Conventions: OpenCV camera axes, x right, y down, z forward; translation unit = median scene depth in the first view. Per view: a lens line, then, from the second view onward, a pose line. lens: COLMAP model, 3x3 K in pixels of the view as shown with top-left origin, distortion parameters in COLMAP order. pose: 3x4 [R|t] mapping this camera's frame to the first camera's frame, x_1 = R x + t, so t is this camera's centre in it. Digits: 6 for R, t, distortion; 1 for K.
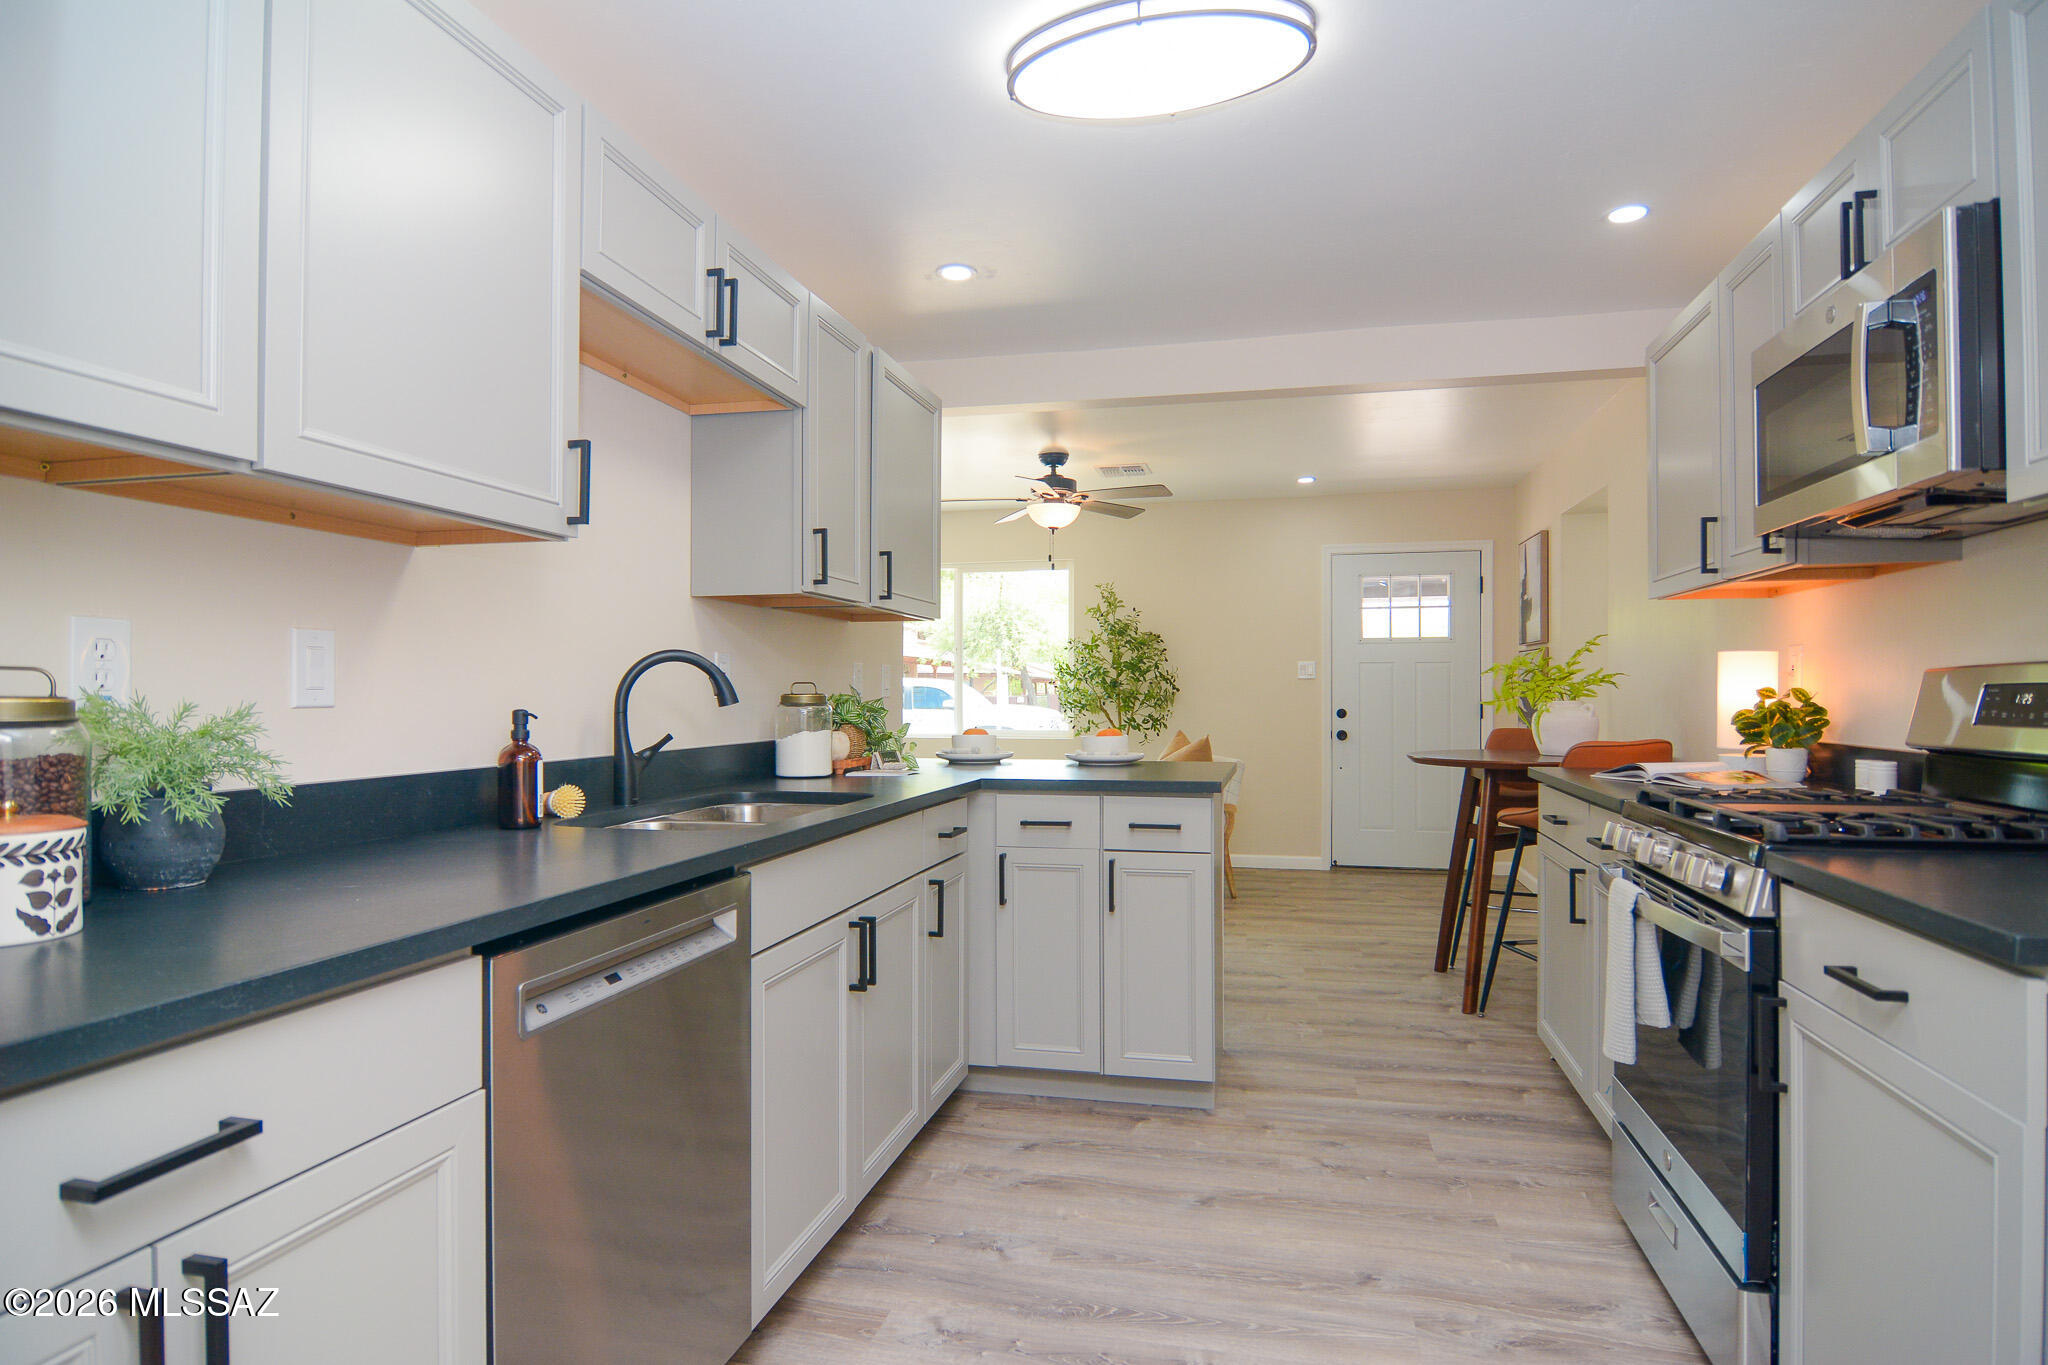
lens RADIAL K [[1126.3, 0, 1024.4], [0, 1126.3, 685.4], [0, 0, 1]] dist [-0.003559, -0.000025]
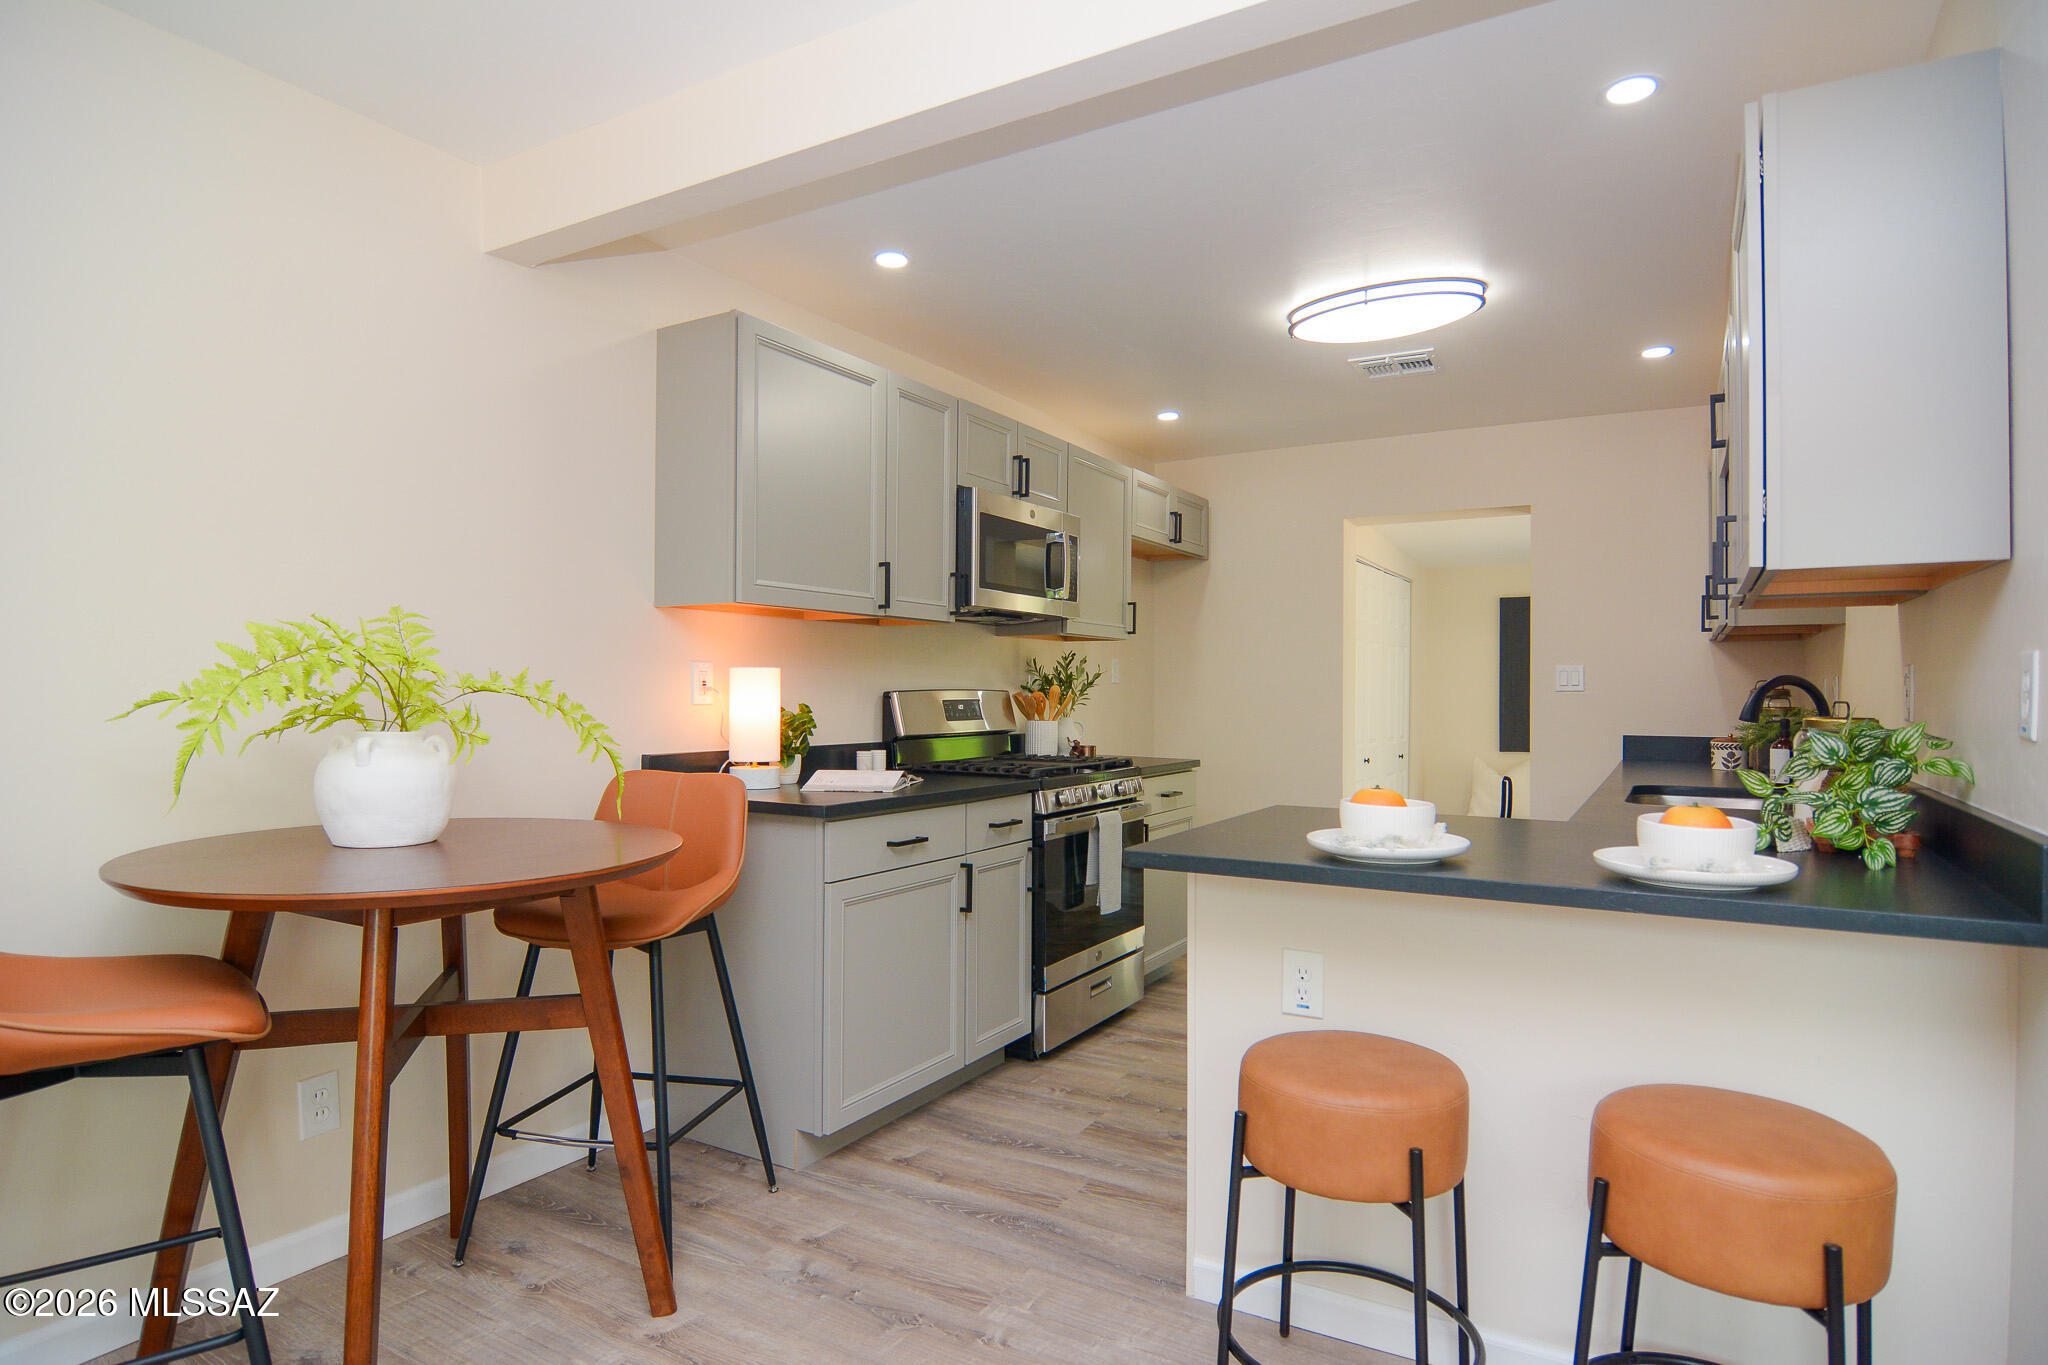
lens RADIAL K [[1126.3, 0, 1017.9], [0, 1126.3, 688.4], [0, 0, 1]] dist [-0.003559, -0.000025]
pose [[-0.954540, 0.001820, 0.298076, 0.091051], [-0.001148, 0.999951, -0.009785, -0.002036], [-0.298079, -0.009682, -0.954492, 1.818209]]
